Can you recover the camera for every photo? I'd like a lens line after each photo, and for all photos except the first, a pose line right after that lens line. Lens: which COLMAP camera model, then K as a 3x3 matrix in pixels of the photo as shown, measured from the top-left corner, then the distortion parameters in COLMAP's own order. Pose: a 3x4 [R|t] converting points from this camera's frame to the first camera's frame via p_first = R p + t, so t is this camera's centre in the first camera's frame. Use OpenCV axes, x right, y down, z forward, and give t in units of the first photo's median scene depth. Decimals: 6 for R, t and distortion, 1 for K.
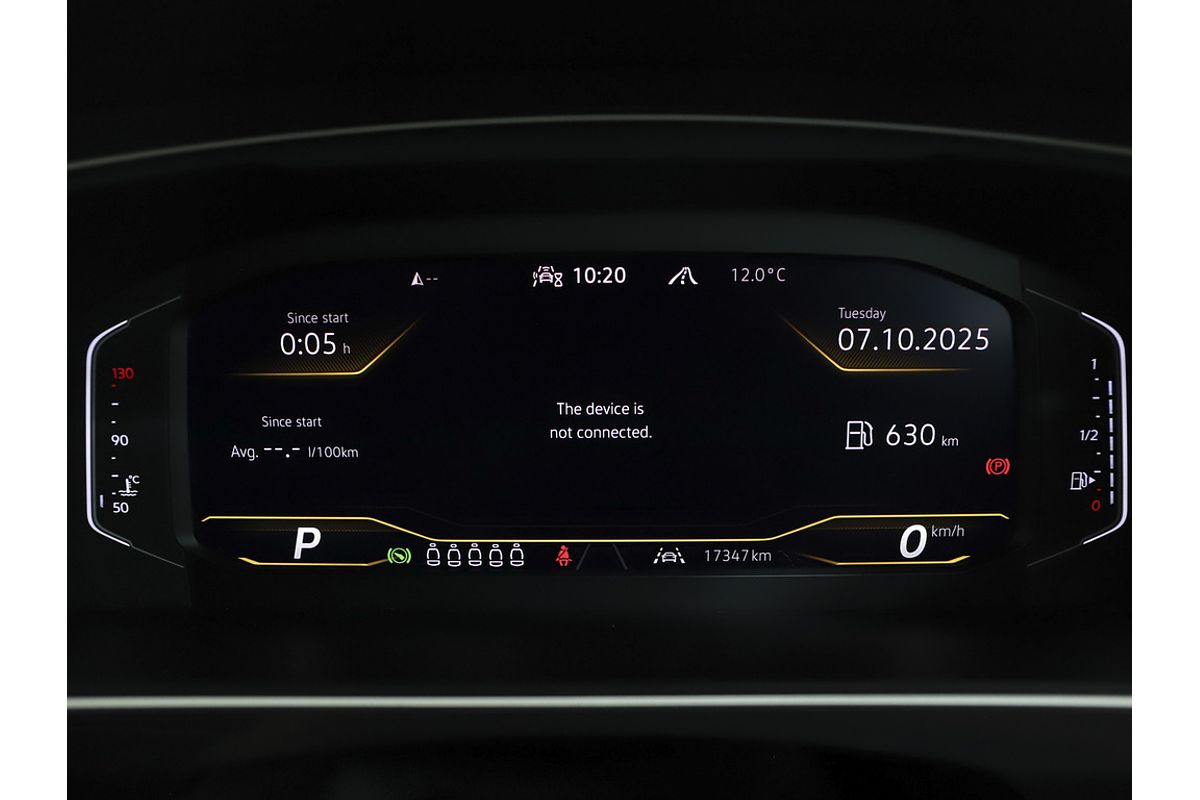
lens RADIAL K [[867.3, 0, 601.4], [0, 867.3, 404.2], [0, 0, 1]] dist [-0.074468, 0.029039]
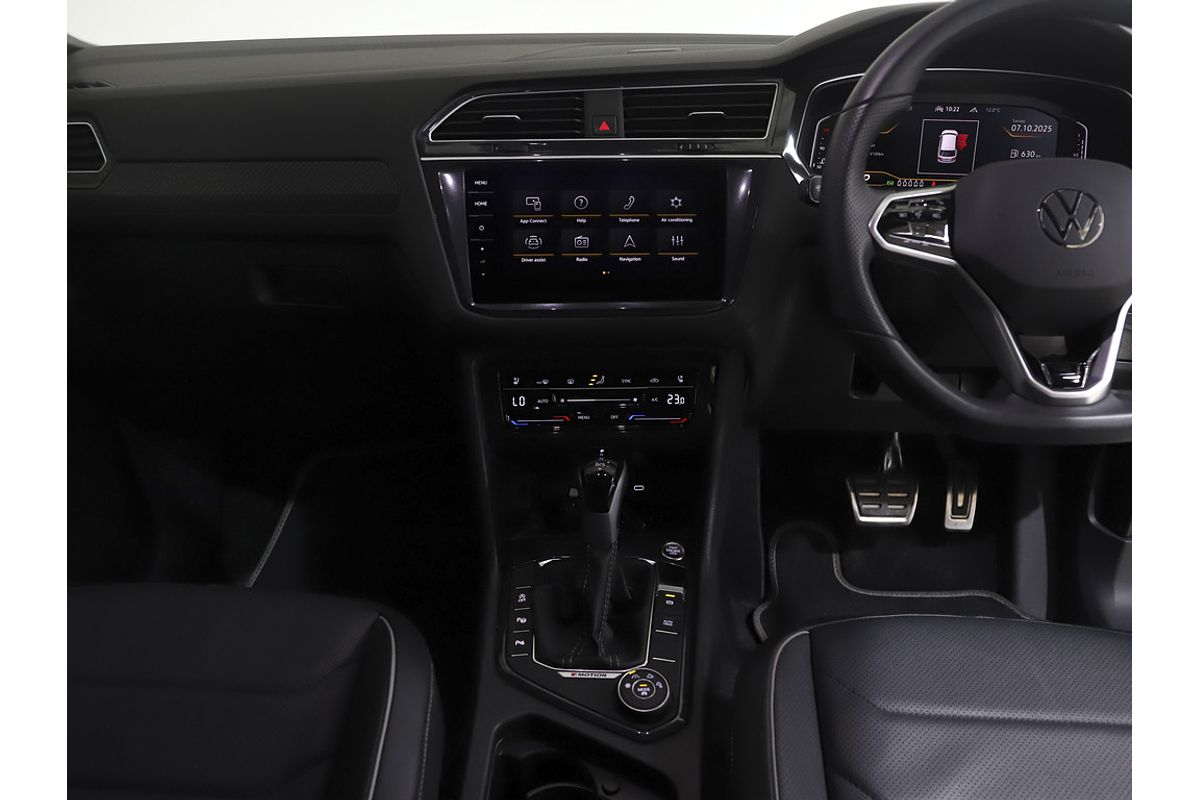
lens RADIAL K [[867.3, 0, 599.8], [0, 867.3, 401.0], [0, 0, 1]] dist [-0.074468, 0.029039]
pose [[0.997556, 0.034577, -0.060716, -1.309214], [-0.022312, 0.981110, 0.192159, 0.442078], [0.066213, -0.190334, 0.979484, -3.118115]]
